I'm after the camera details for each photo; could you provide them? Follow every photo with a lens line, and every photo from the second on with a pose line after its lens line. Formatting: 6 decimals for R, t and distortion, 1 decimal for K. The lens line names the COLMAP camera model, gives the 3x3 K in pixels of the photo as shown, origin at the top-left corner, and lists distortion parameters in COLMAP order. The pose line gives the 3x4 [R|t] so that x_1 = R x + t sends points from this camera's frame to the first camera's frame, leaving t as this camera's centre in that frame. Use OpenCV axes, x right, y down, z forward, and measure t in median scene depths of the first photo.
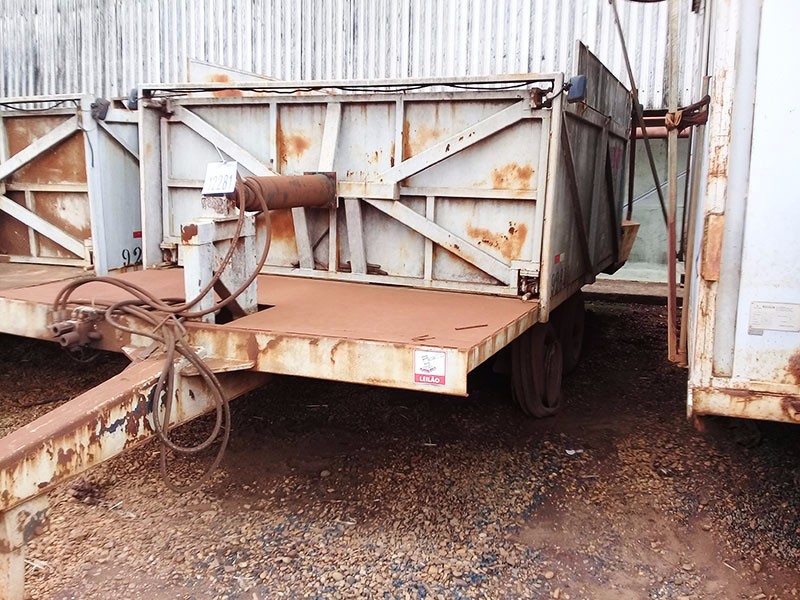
lens RADIAL K [[733.0, 0, 396.4], [0, 733.0, 285.3], [0, 0, 1]] dist [0.109978, -0.225808]
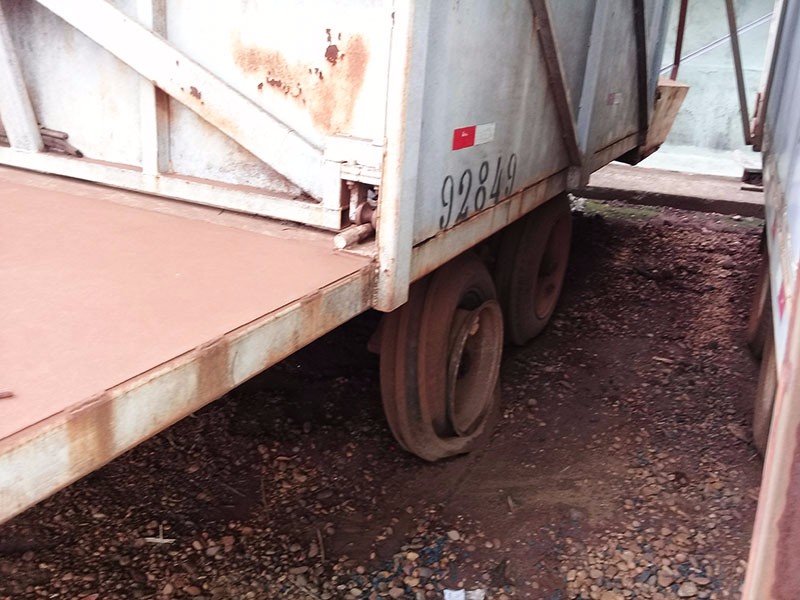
lens RADIAL K [[733.0, 0, 396.4], [0, 733.0, 285.3], [0, 0, 1]] dist [0.109978, -0.225808]
pose [[0.997666, 0.053080, -0.042950, 0.177426], [-0.044807, 0.983590, 0.174766, -0.021751], [0.051522, -0.172434, 0.983673, 0.509960]]
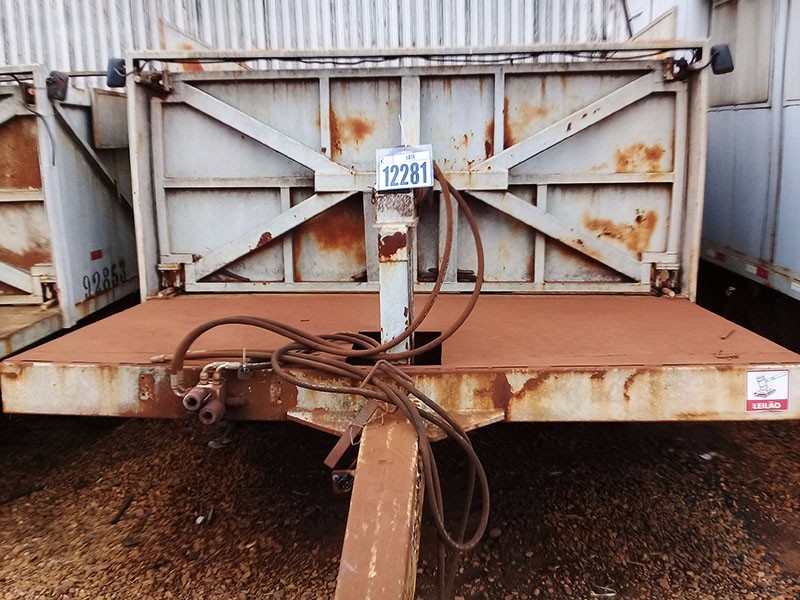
lens RADIAL K [[733.0, 0, 396.4], [0, 733.0, 285.3], [0, 0, 1]] dist [0.109978, -0.225808]
pose [[0.942939, -0.083847, 0.322237, -0.344154], [0.082294, 0.996437, 0.018465, -0.029944], [-0.322637, 0.009107, 0.946479, 0.210304]]
